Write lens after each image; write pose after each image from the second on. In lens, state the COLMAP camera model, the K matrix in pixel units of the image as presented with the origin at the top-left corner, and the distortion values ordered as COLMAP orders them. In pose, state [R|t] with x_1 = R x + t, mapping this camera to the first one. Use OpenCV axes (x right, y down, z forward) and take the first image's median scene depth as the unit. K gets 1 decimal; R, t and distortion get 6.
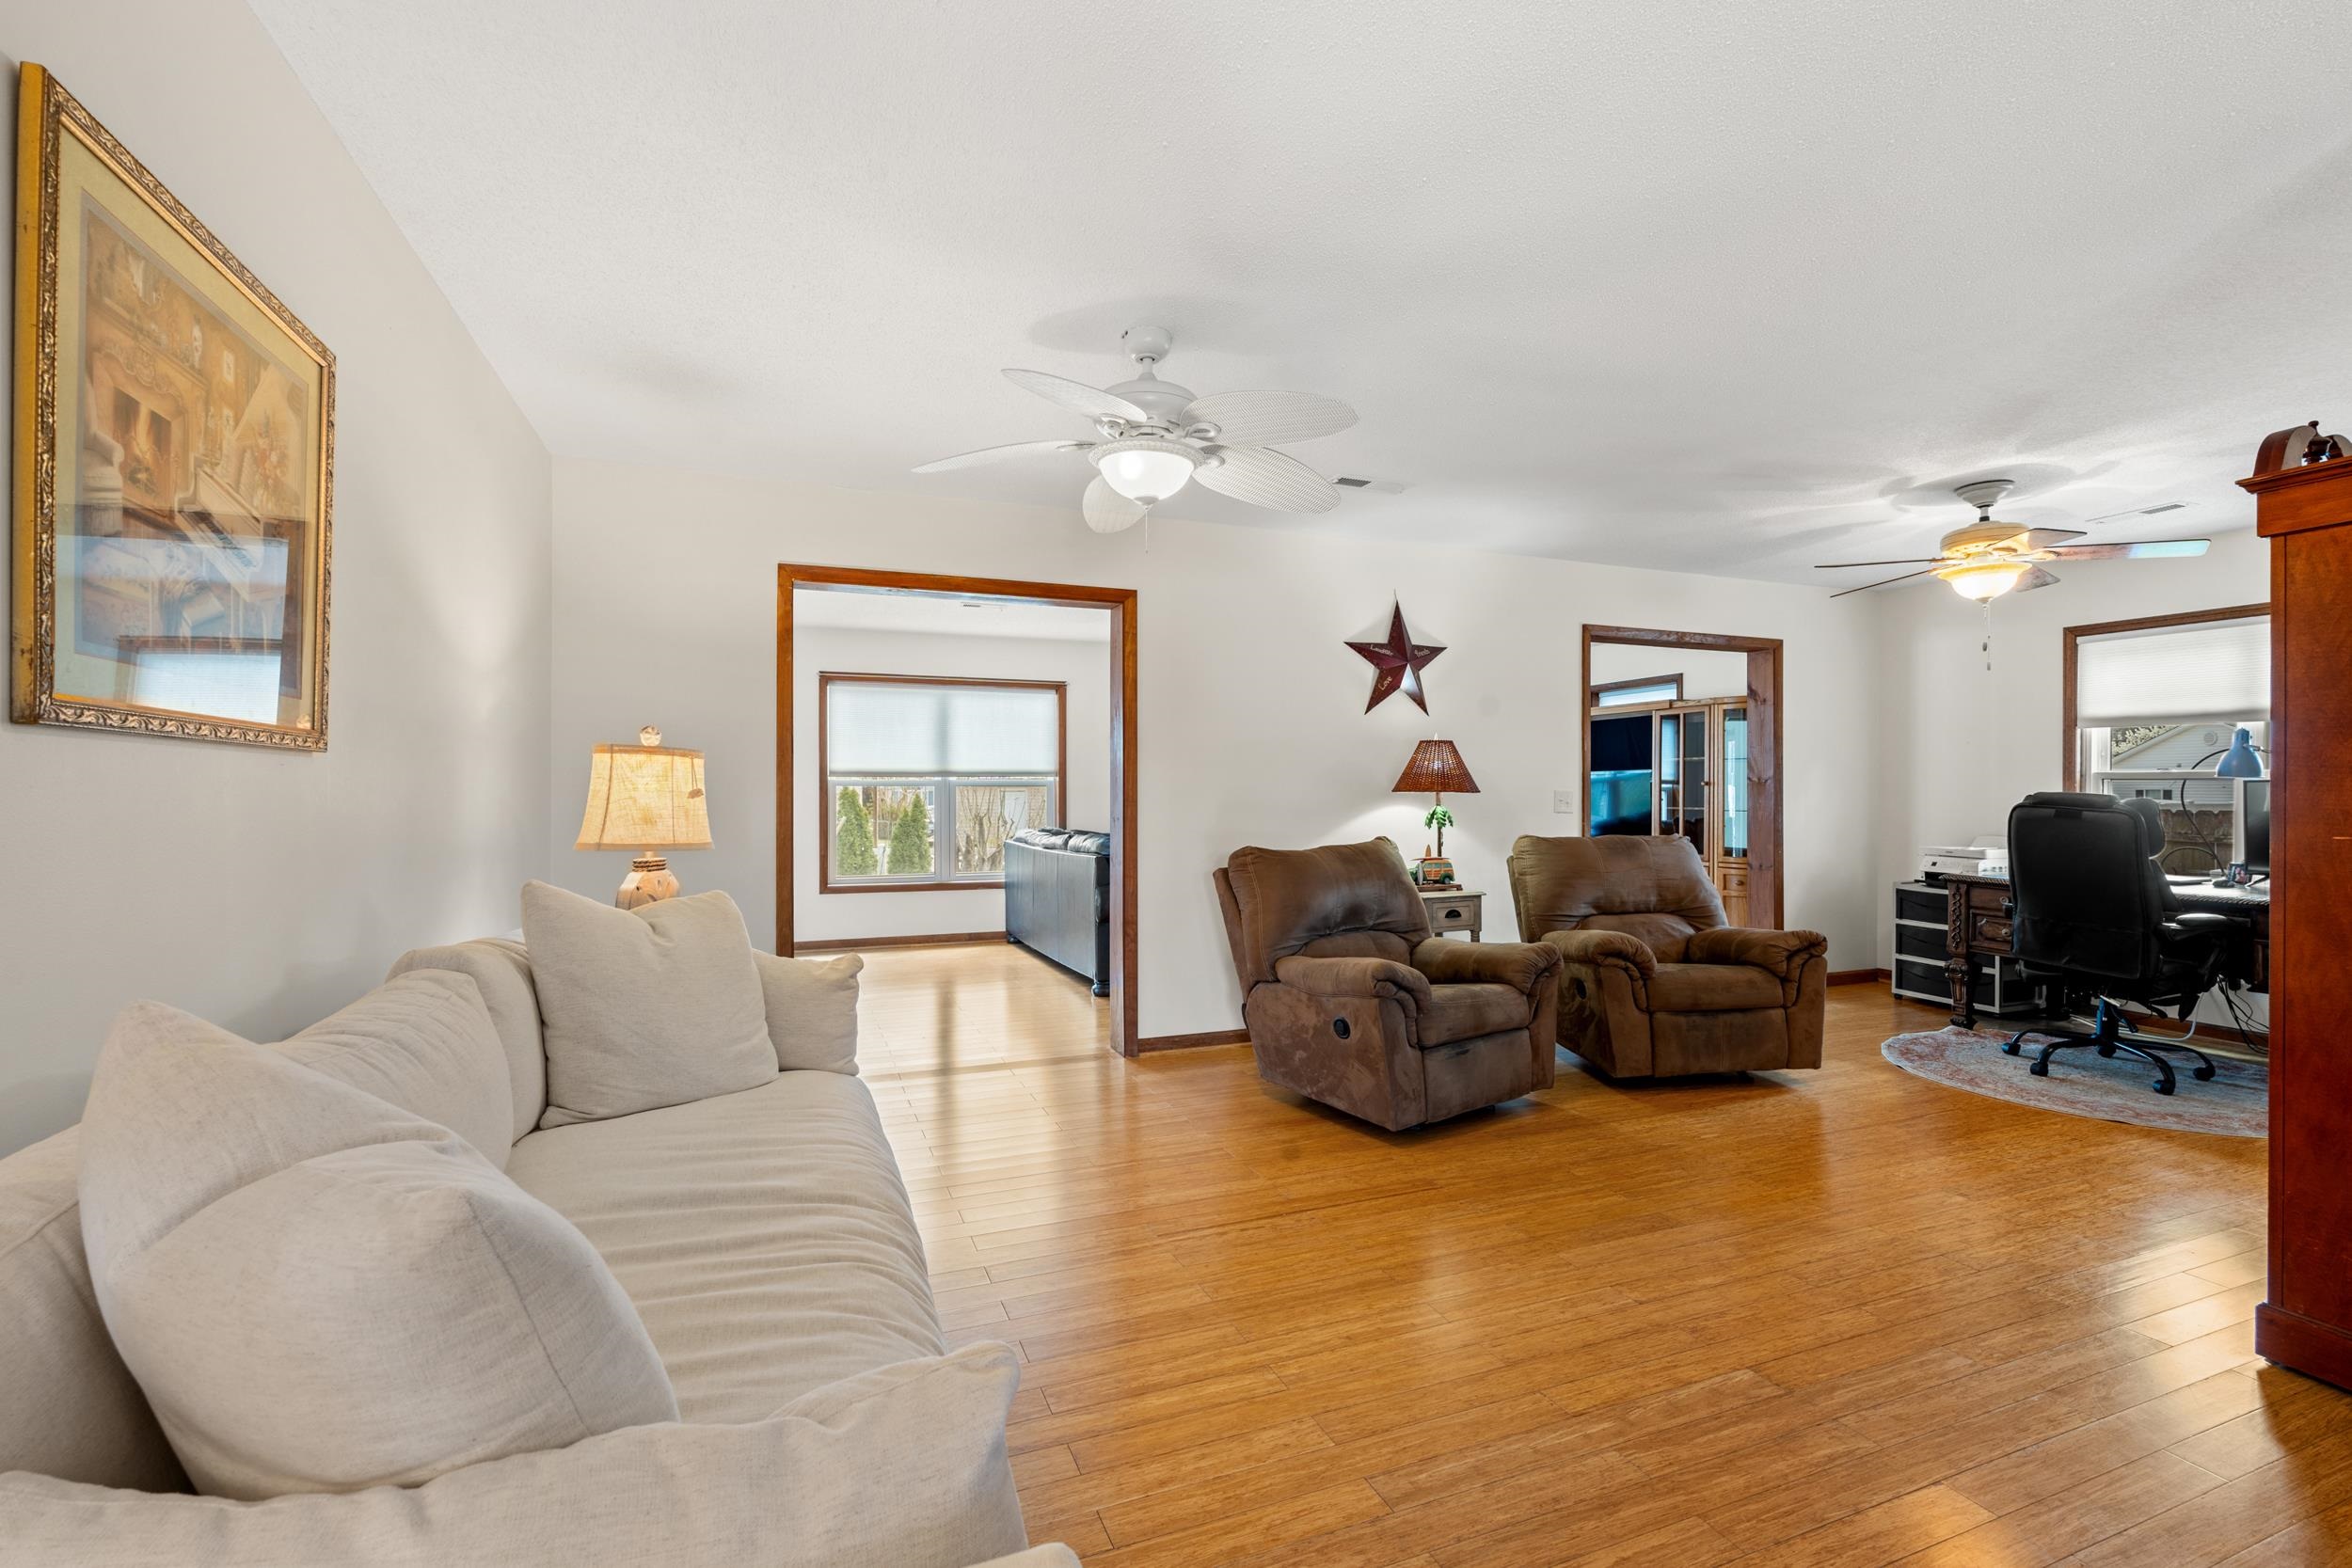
lens RADIAL K [[1044.6, 0, 1185.7], [0, 1044.6, 792.0], [0, 0, 1]] dist [0.000194, -0.000213]
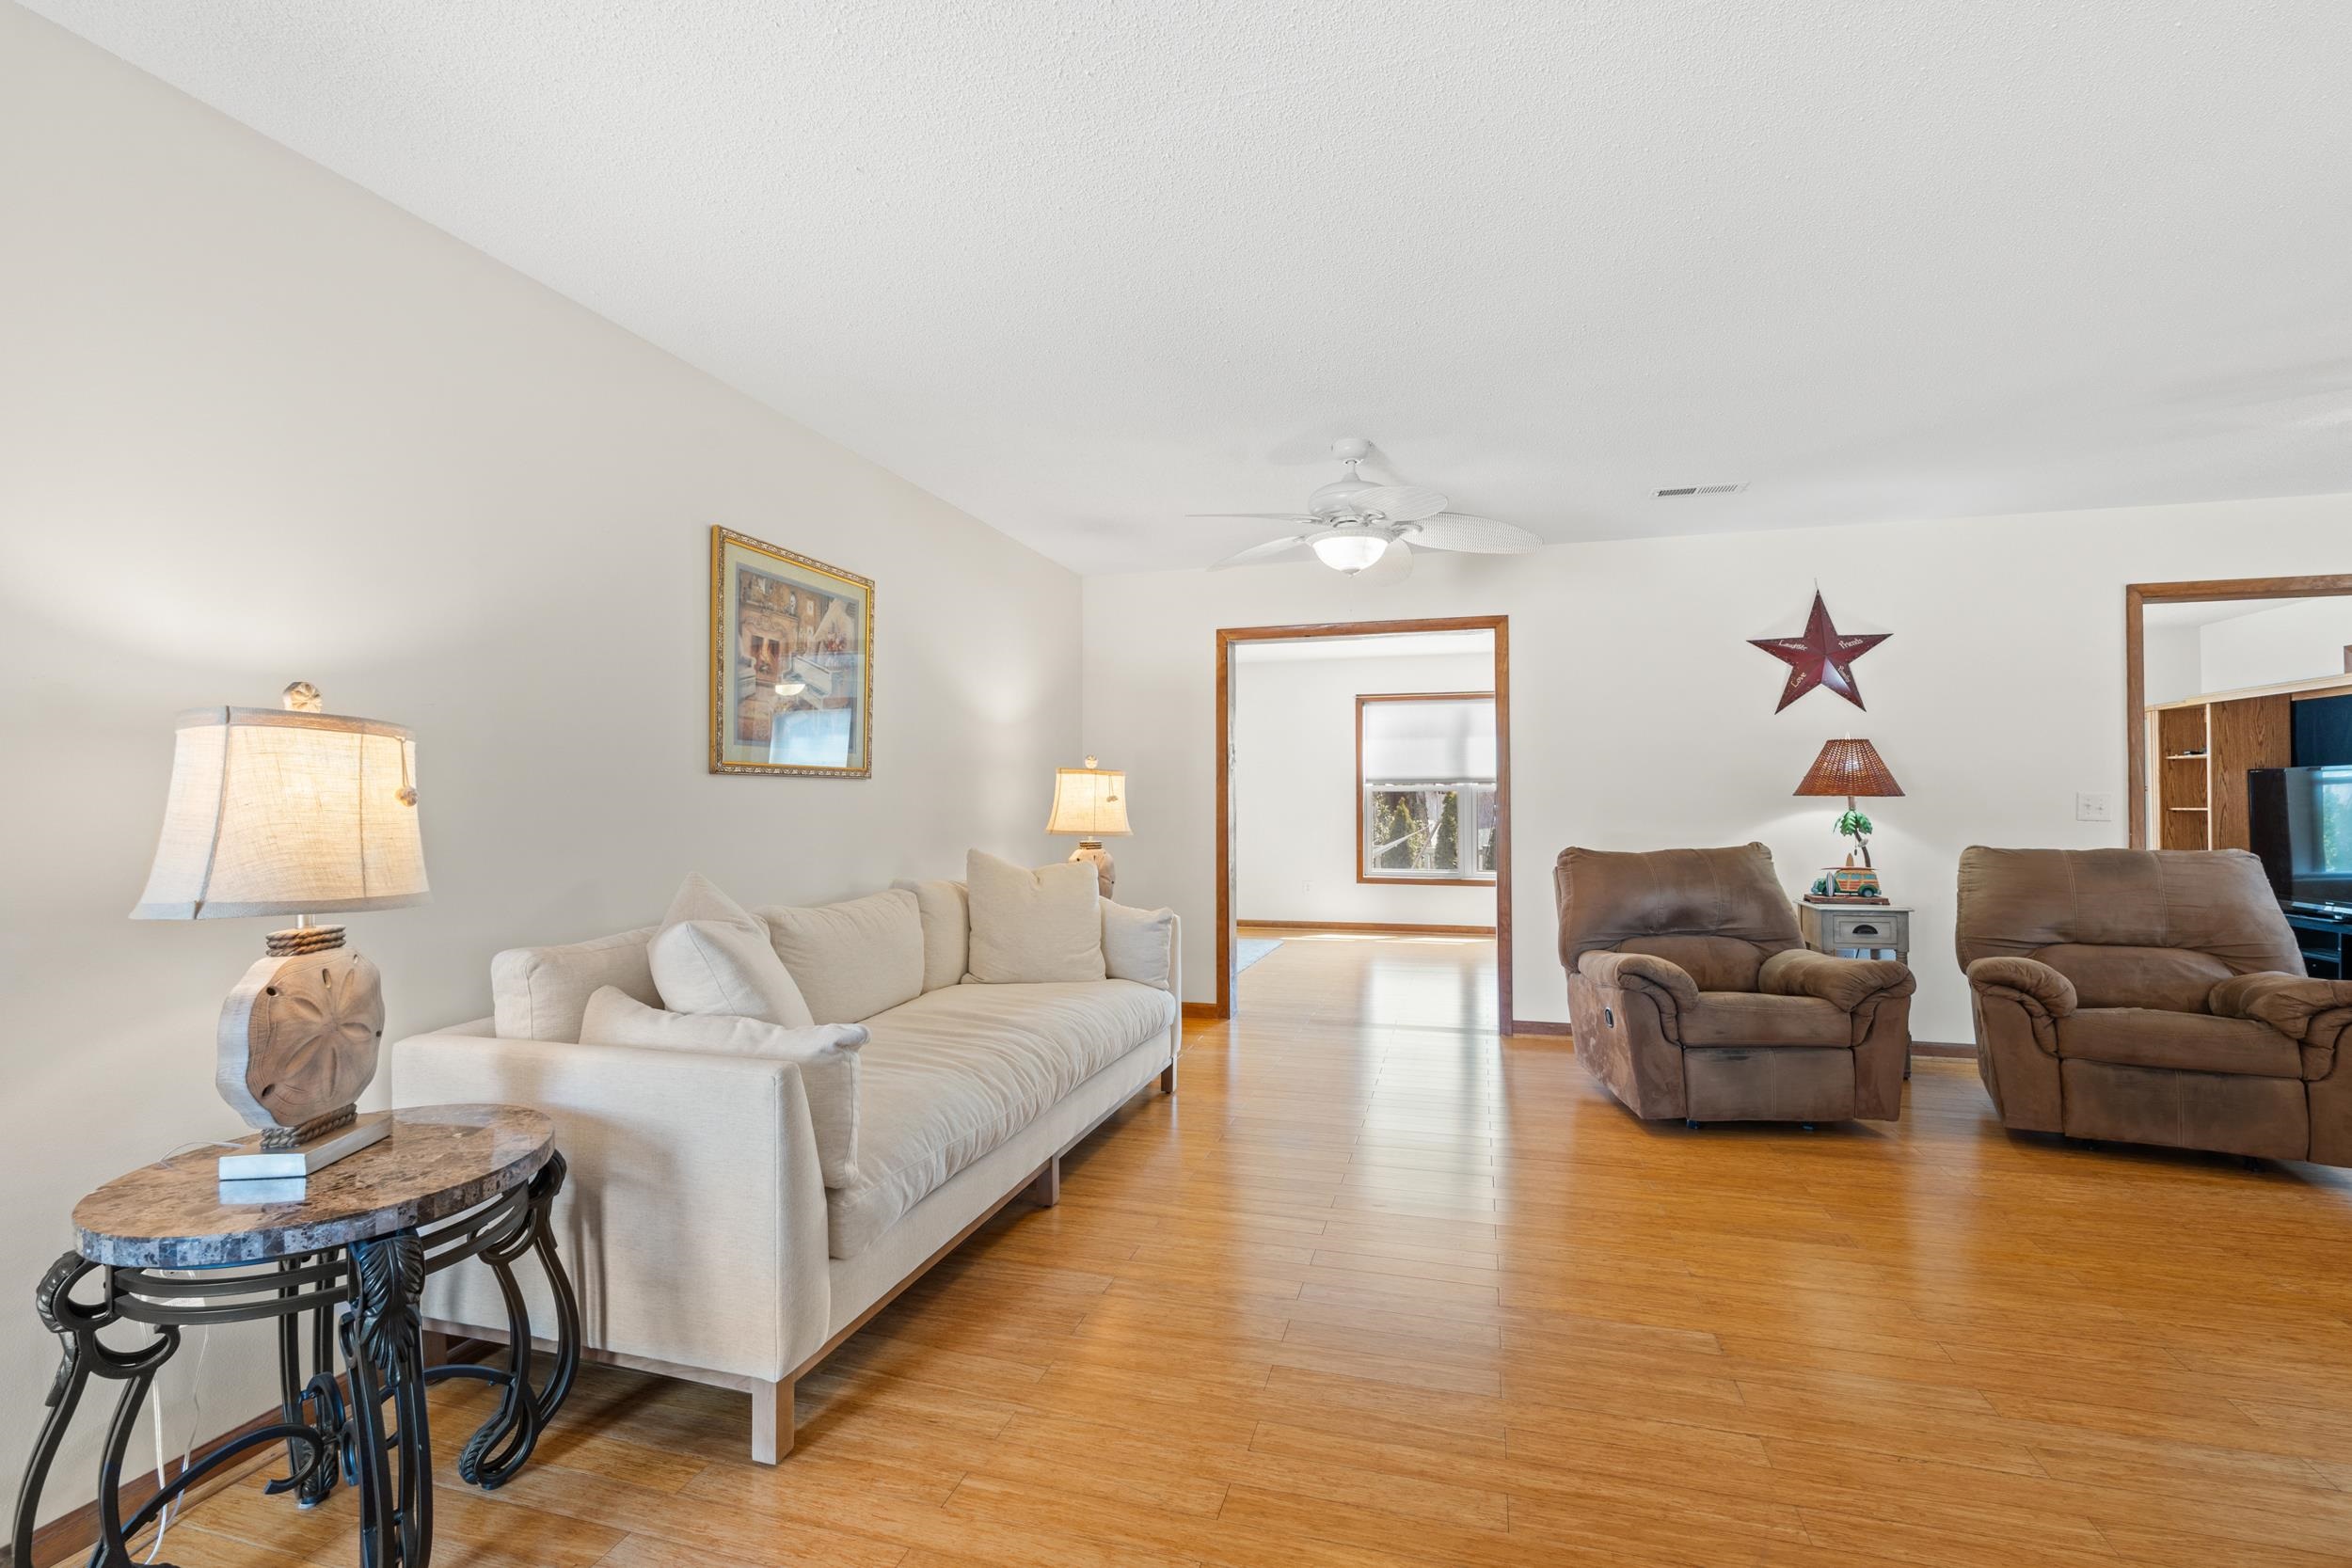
lens RADIAL K [[1044.6, 0, 1182.7], [0, 1044.6, 786.3], [0, 0, 1]] dist [0.000194, -0.000213]
pose [[0.786455, -0.008071, -0.617595, 0.409704], [0.002825, 0.999951, -0.009471, -0.001495], [0.617641, 0.005704, 0.786439, -0.097740]]
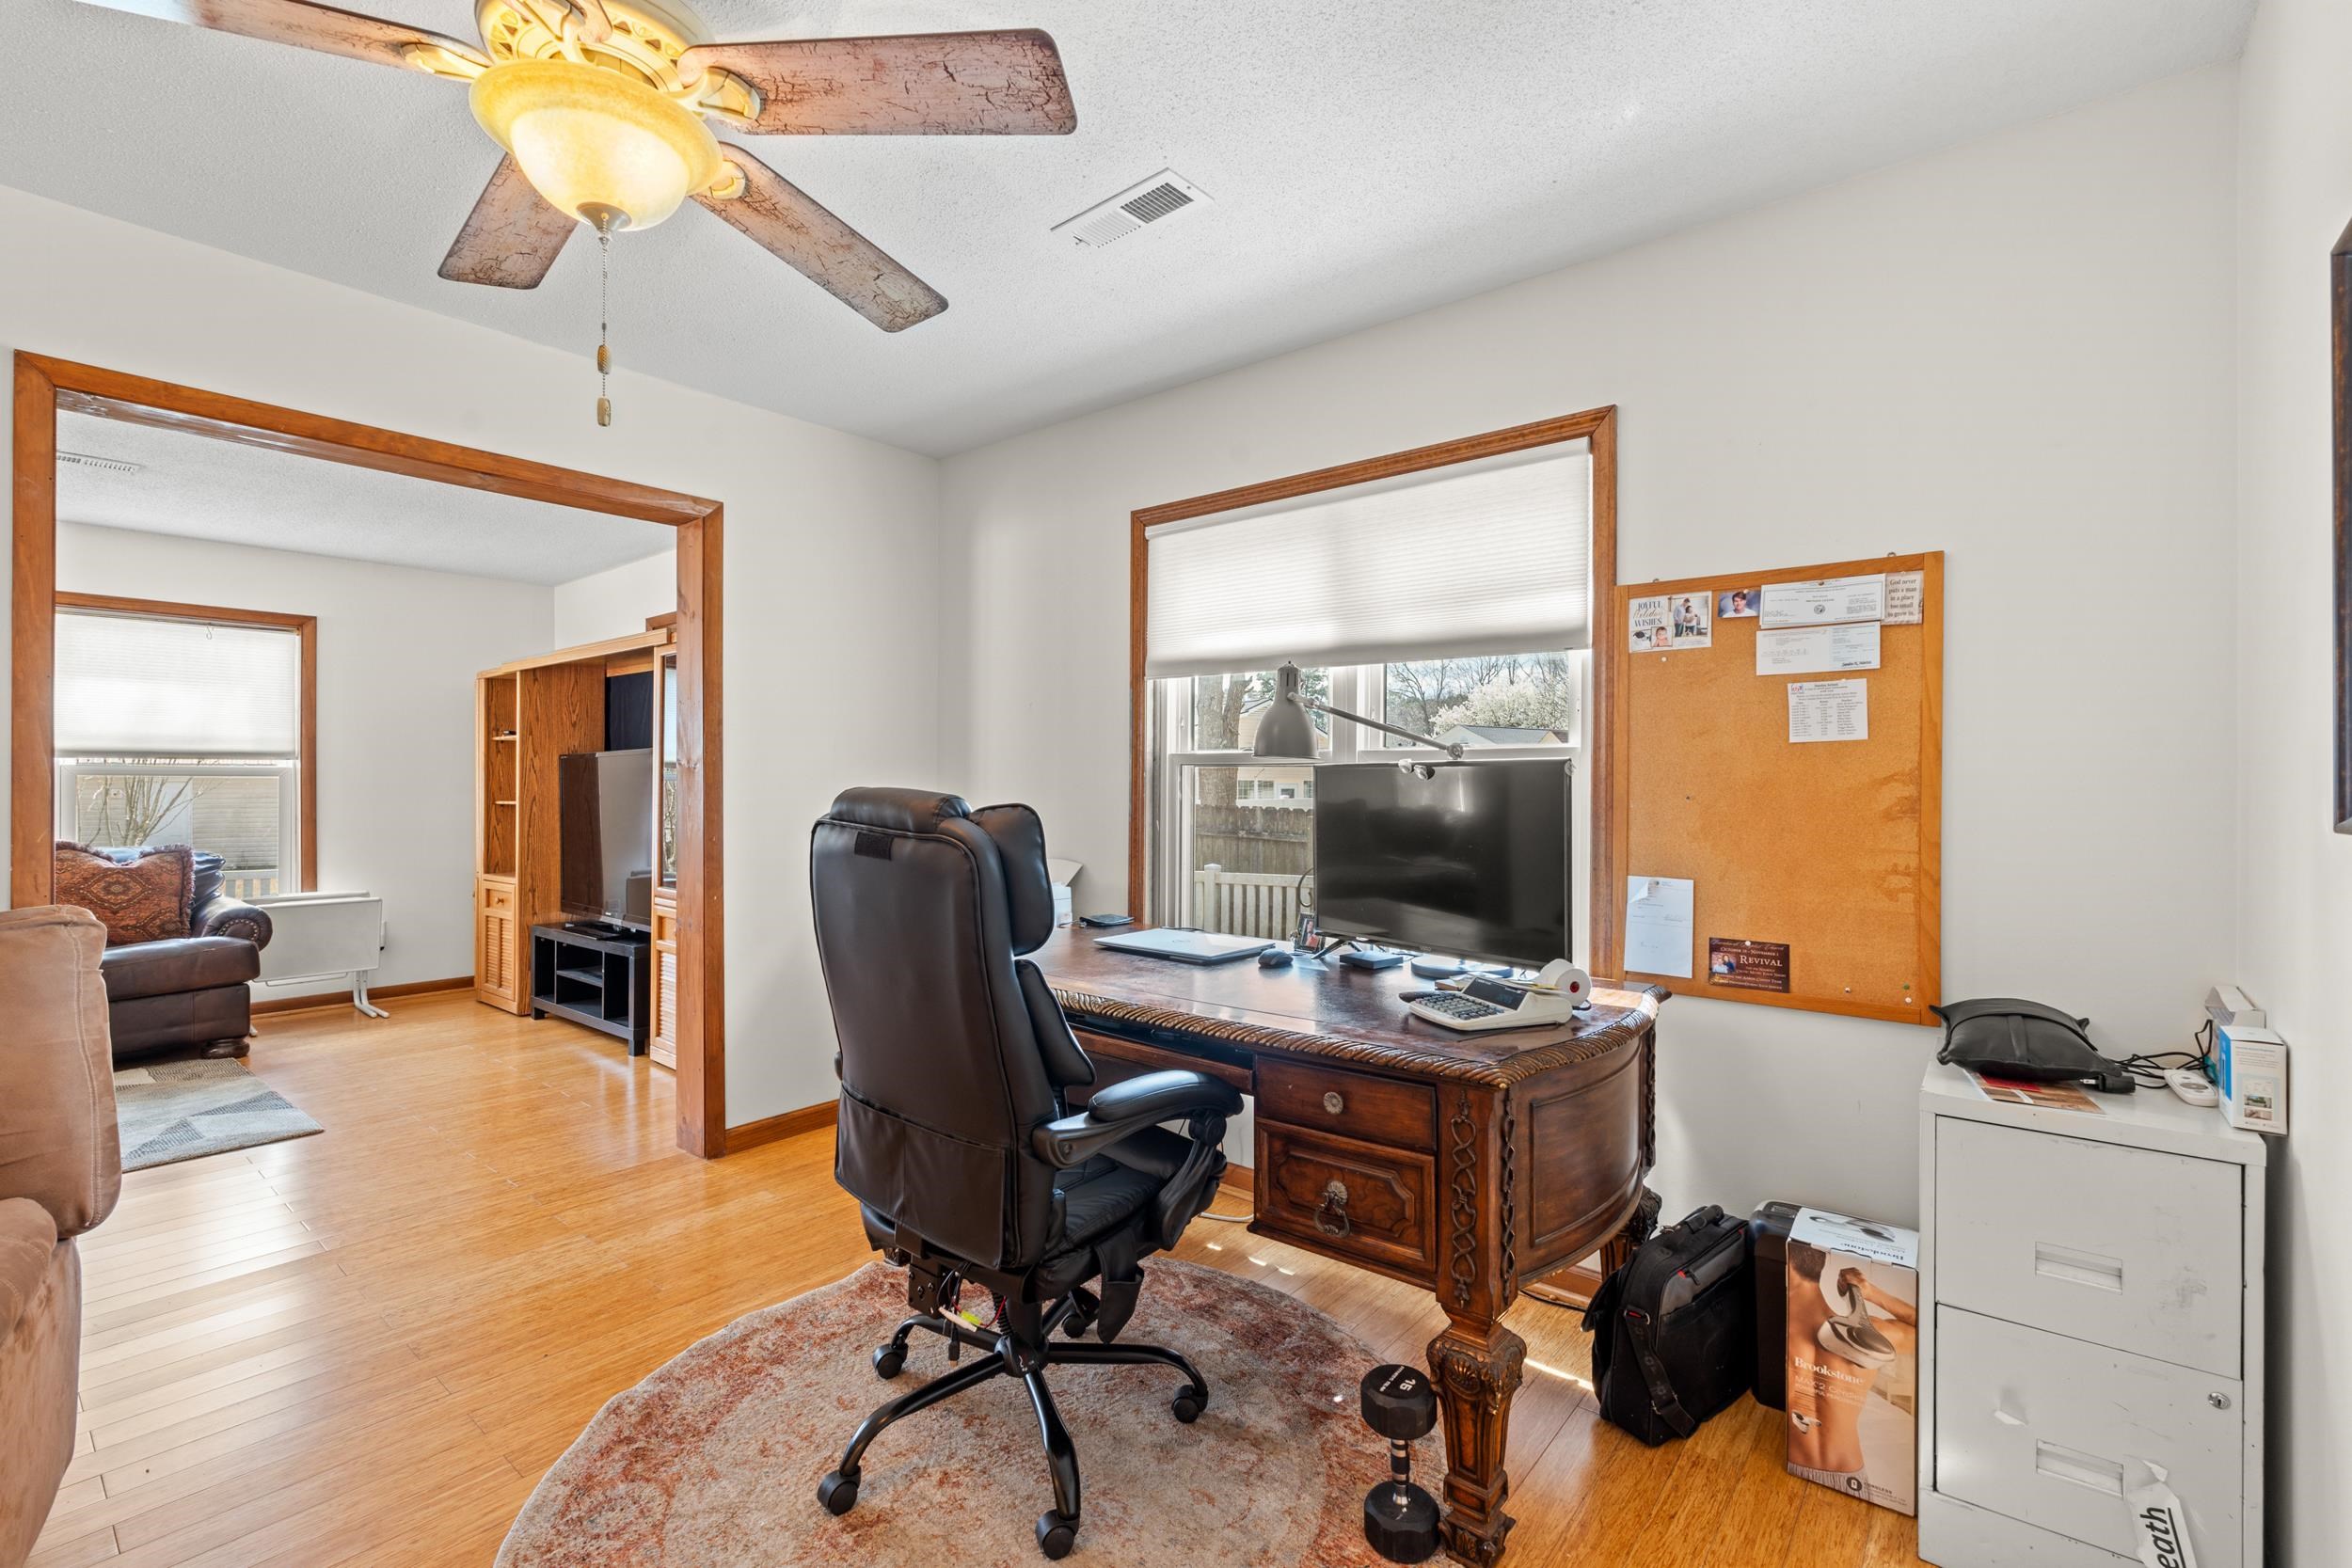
lens RADIAL K [[1044.6, 0, 1179.1], [0, 1044.6, 775.7], [0, 0, 1]] dist [0.000194, -0.000213]
pose [[0.881086, -0.002422, 0.472950, 0.765842], [0.003321, 0.999994, -0.001066, -0.006168], [-0.472944, 0.002510, 0.881089, 0.607587]]
